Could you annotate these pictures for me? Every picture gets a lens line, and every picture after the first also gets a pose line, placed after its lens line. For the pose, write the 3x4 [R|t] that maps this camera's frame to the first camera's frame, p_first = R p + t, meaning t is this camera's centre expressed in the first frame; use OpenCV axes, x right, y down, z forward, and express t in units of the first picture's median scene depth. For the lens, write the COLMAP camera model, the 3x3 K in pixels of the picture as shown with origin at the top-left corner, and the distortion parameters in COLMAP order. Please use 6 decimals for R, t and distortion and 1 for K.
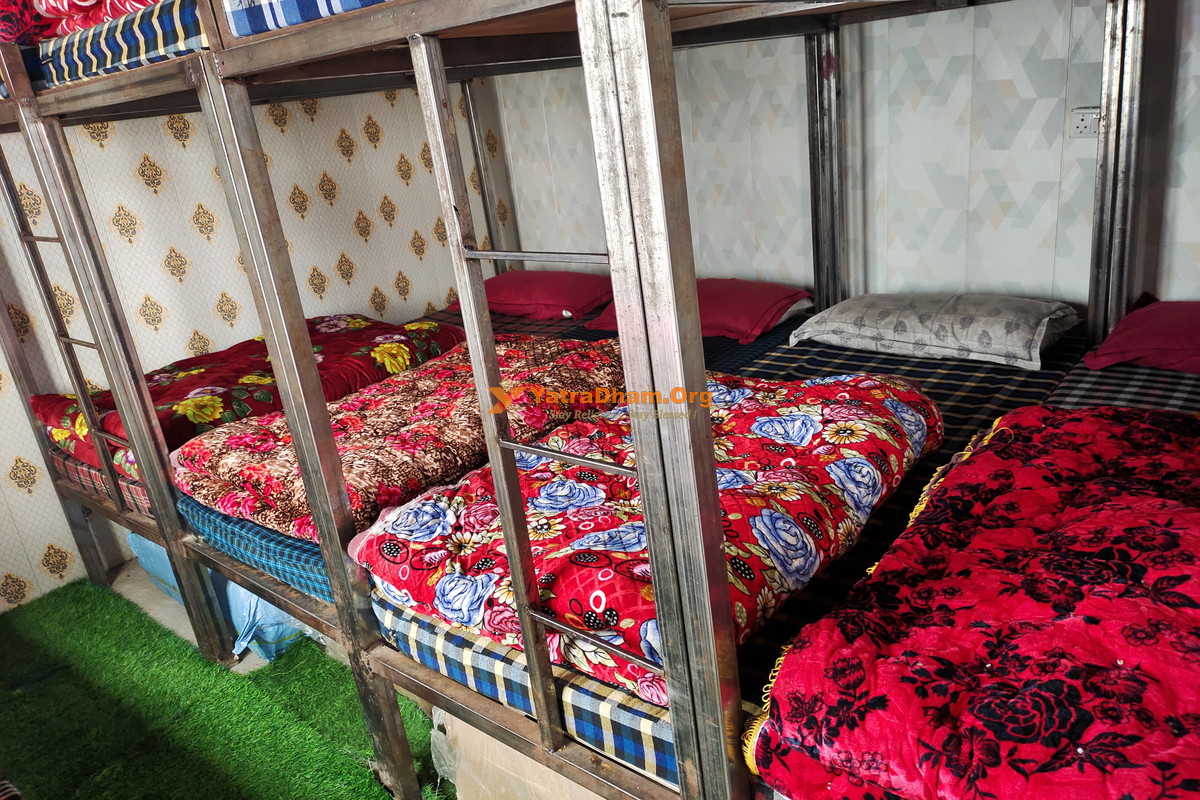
lens RADIAL K [[858.0, 0, 581.9], [0, 858.0, 396.0], [0, 0, 1]] dist [0.076710, -0.153514]
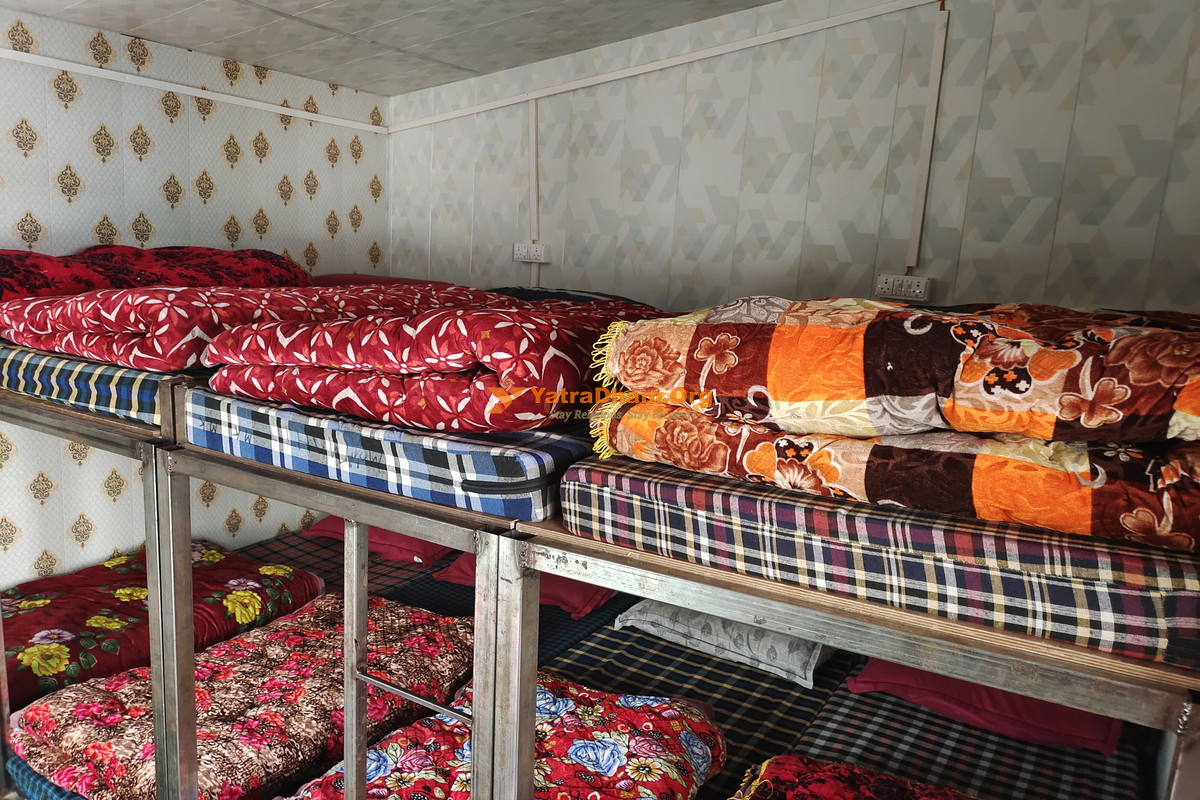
lens RADIAL K [[872.1, 0, 600.0], [0, 872.1, 400.0], [0, 0, 1]] dist [0.007787, -0.034961]
pose [[0.969838, 0.156782, 0.186638, -0.051150], [-0.123133, 0.975934, -0.179975, -0.204261], [-0.210364, 0.151566, 0.965803, -0.198281]]
